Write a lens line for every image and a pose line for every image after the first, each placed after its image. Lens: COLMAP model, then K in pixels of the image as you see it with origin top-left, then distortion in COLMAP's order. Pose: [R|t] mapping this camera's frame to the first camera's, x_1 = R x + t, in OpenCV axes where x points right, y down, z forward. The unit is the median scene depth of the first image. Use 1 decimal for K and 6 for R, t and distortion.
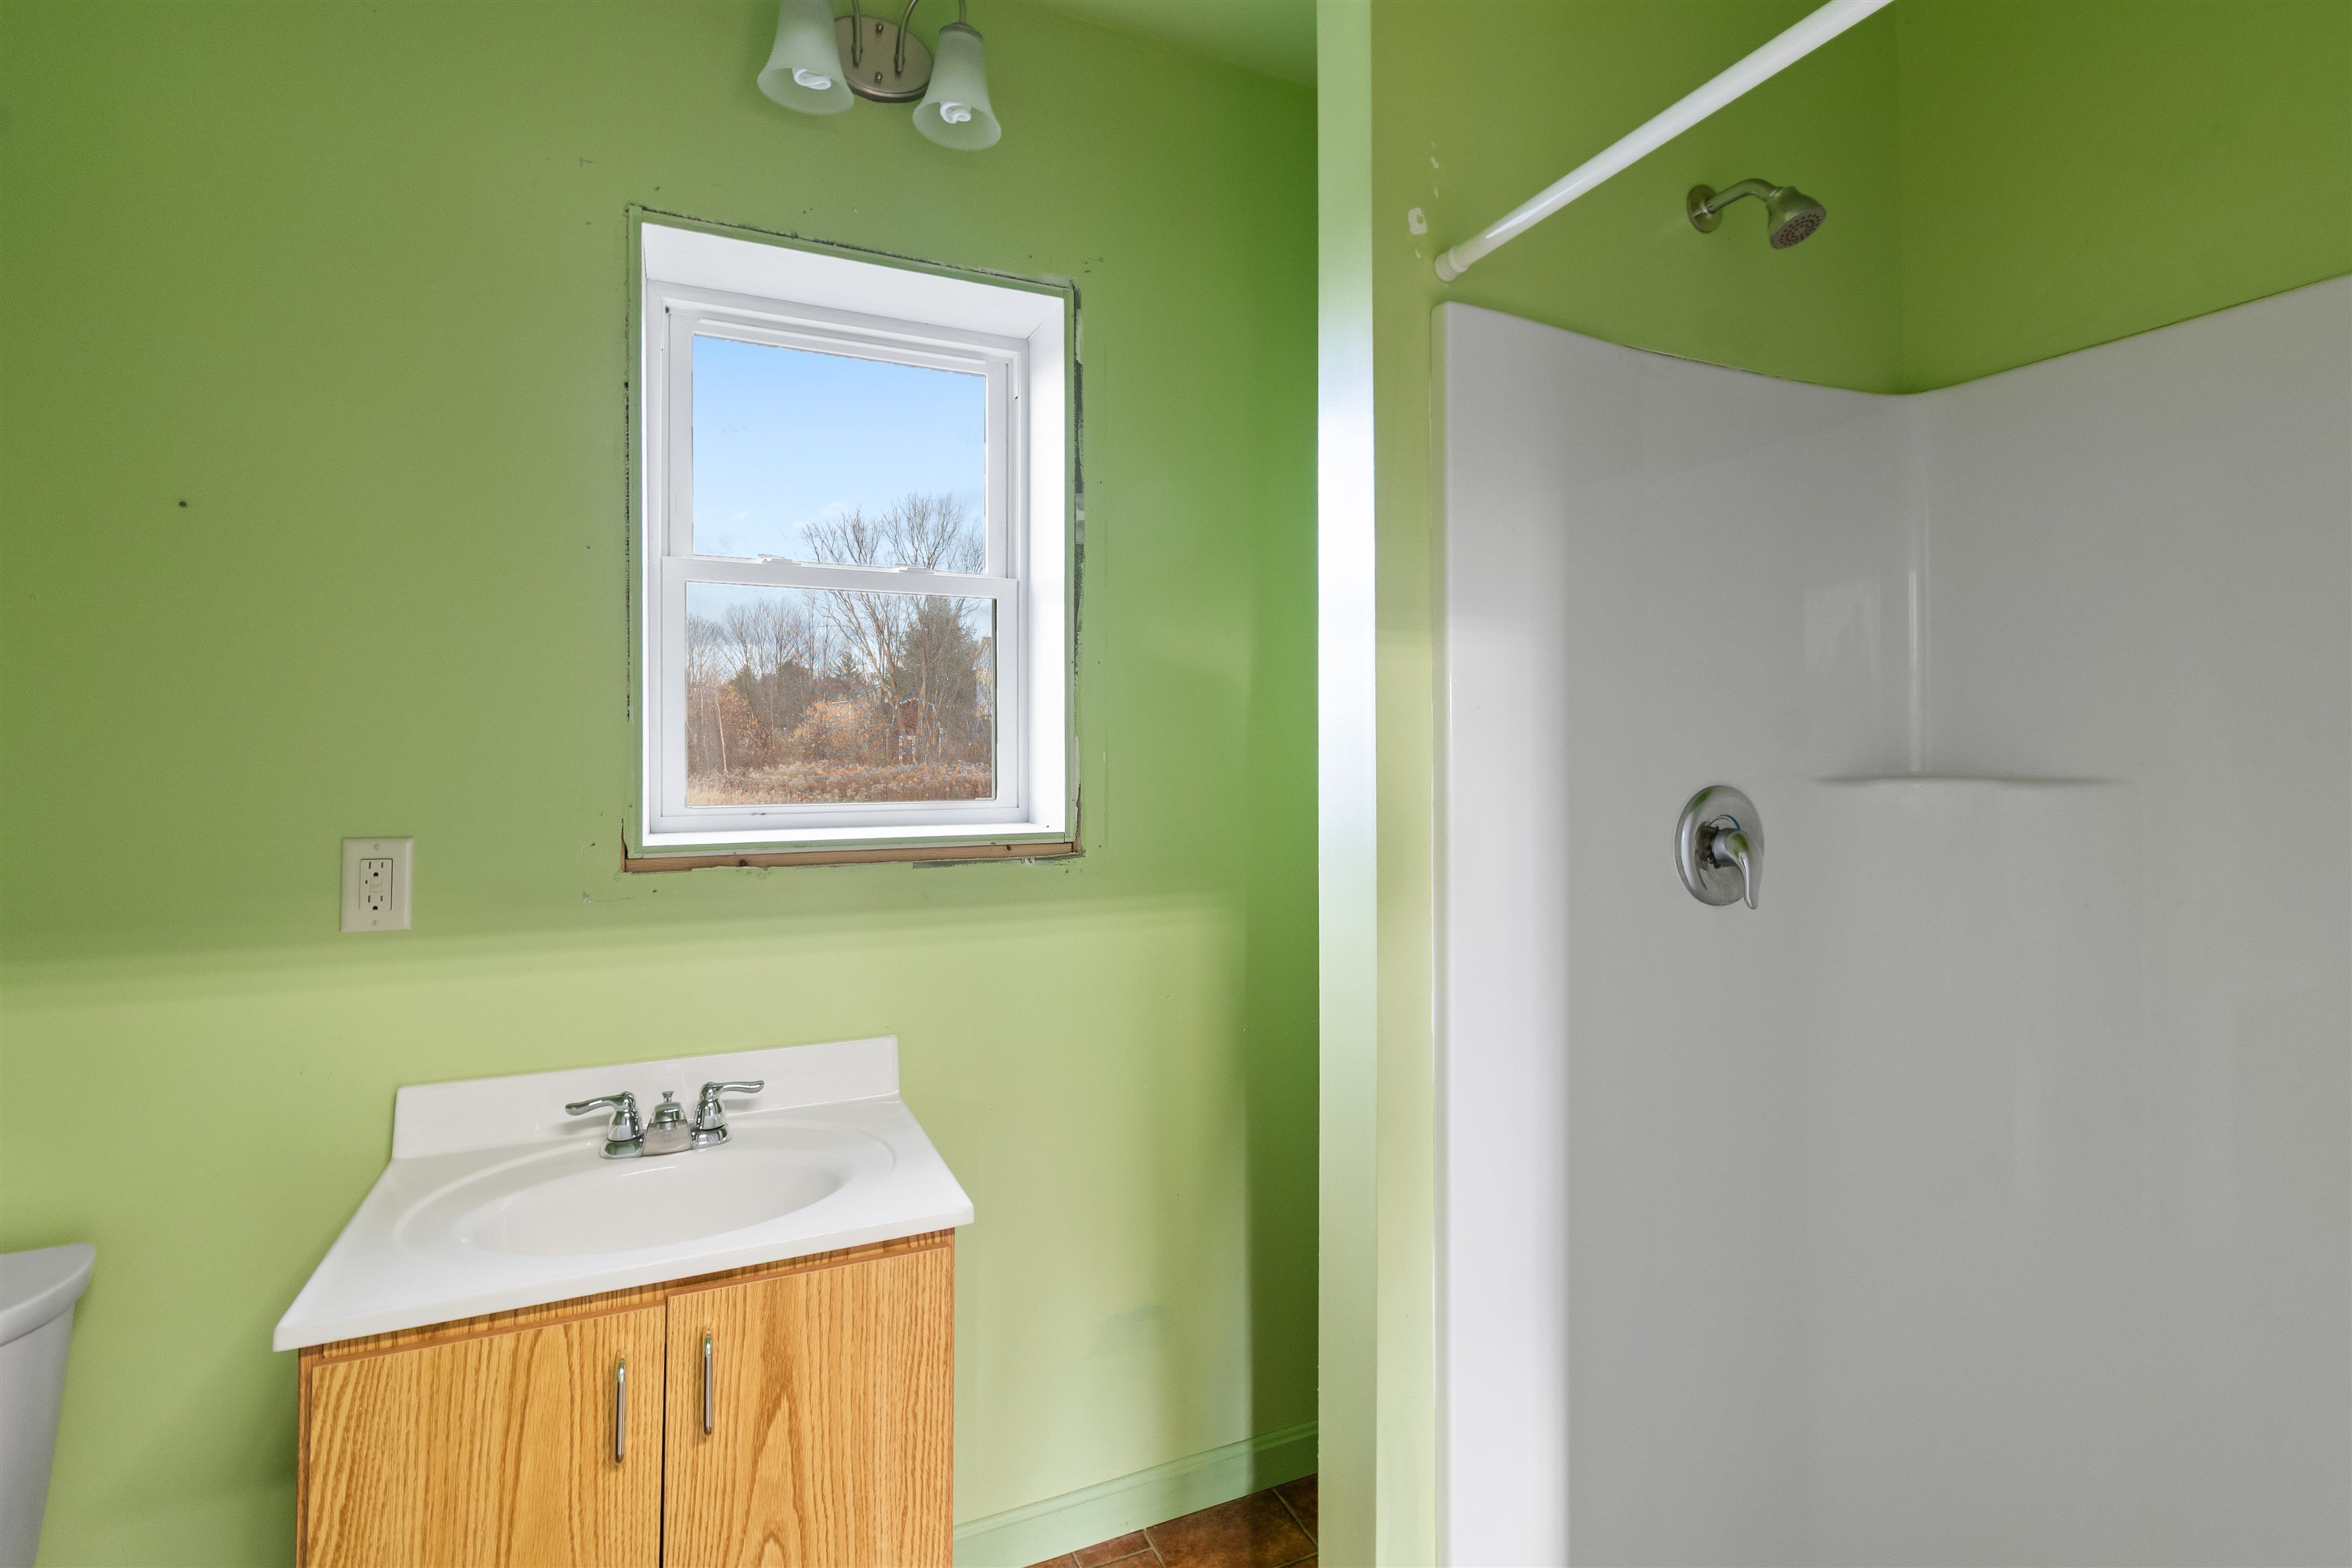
lens RADIAL K [[1029.3, 0, 1176.0], [0, 1029.3, 784.0], [0, 0, 1]] dist [0.002338, 0.000099]
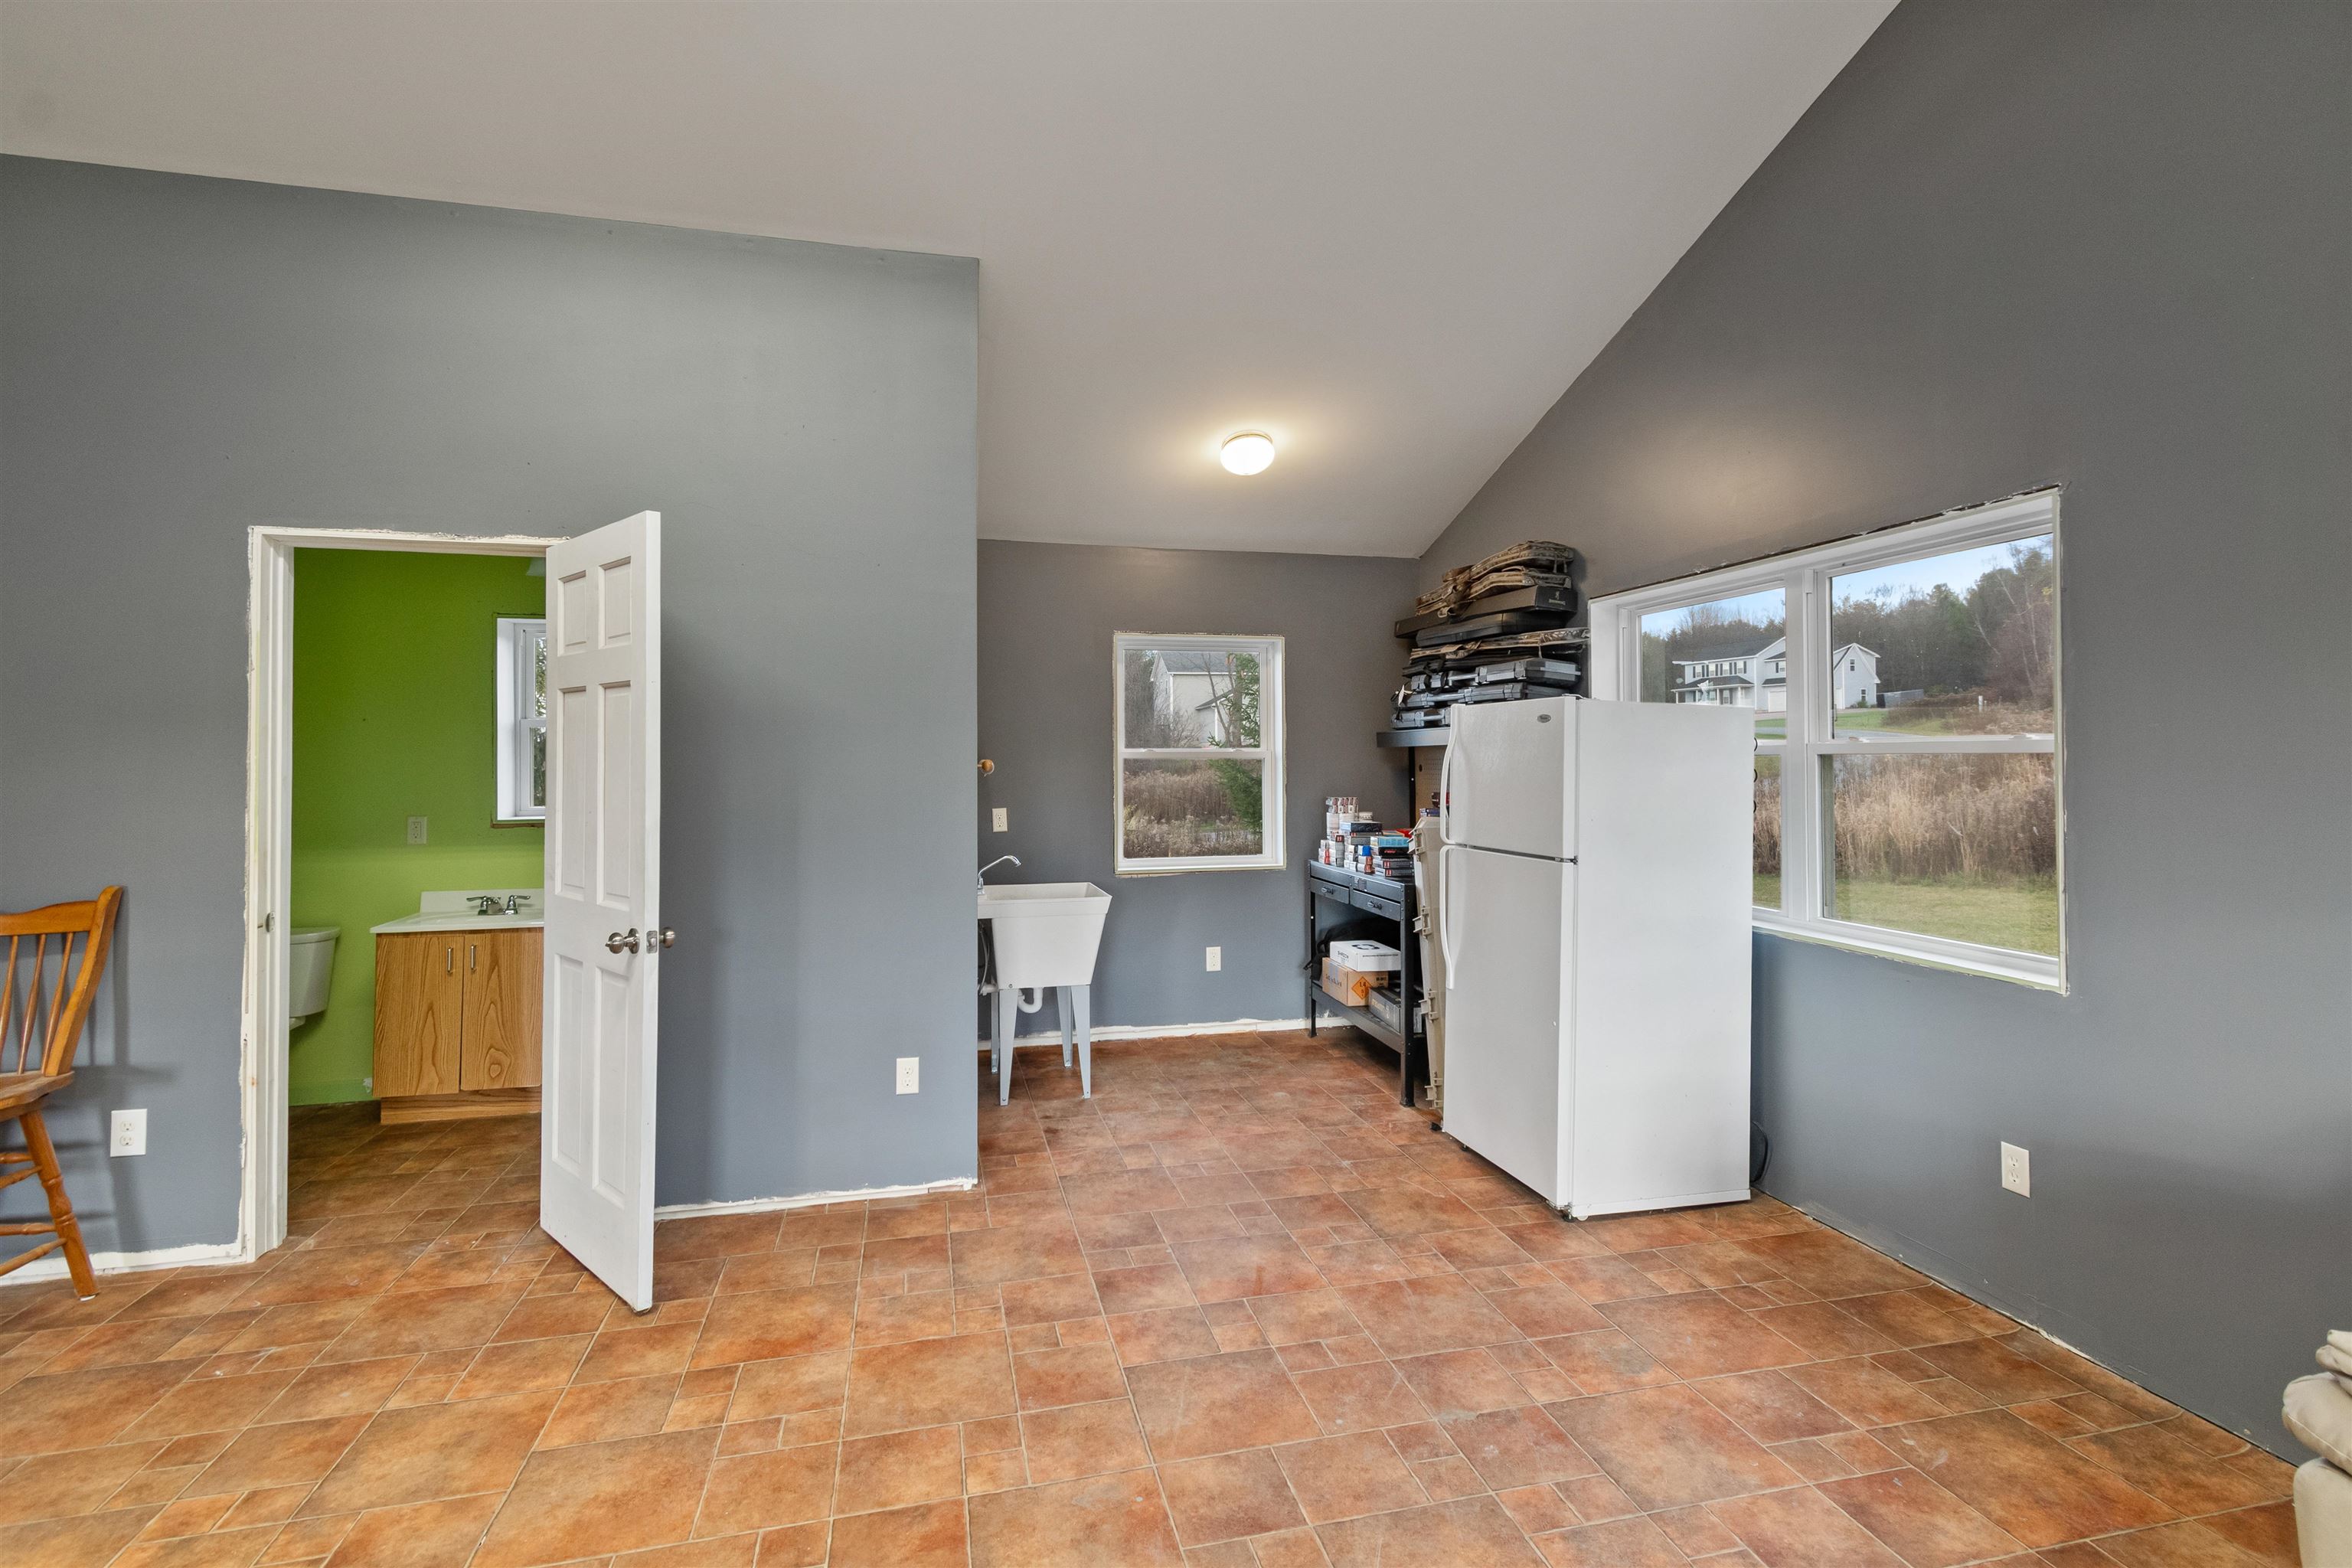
lens RADIAL K [[1029.3, 0, 1176.0], [0, 1029.3, 784.0], [0, 0, 1]] dist [0.002338, 0.000099]
pose [[0.983619, -0.004333, -0.180207, 2.695340], [0.003052, 0.999968, -0.007382, -0.021664], [0.180234, 0.006711, 0.983601, -2.207206]]
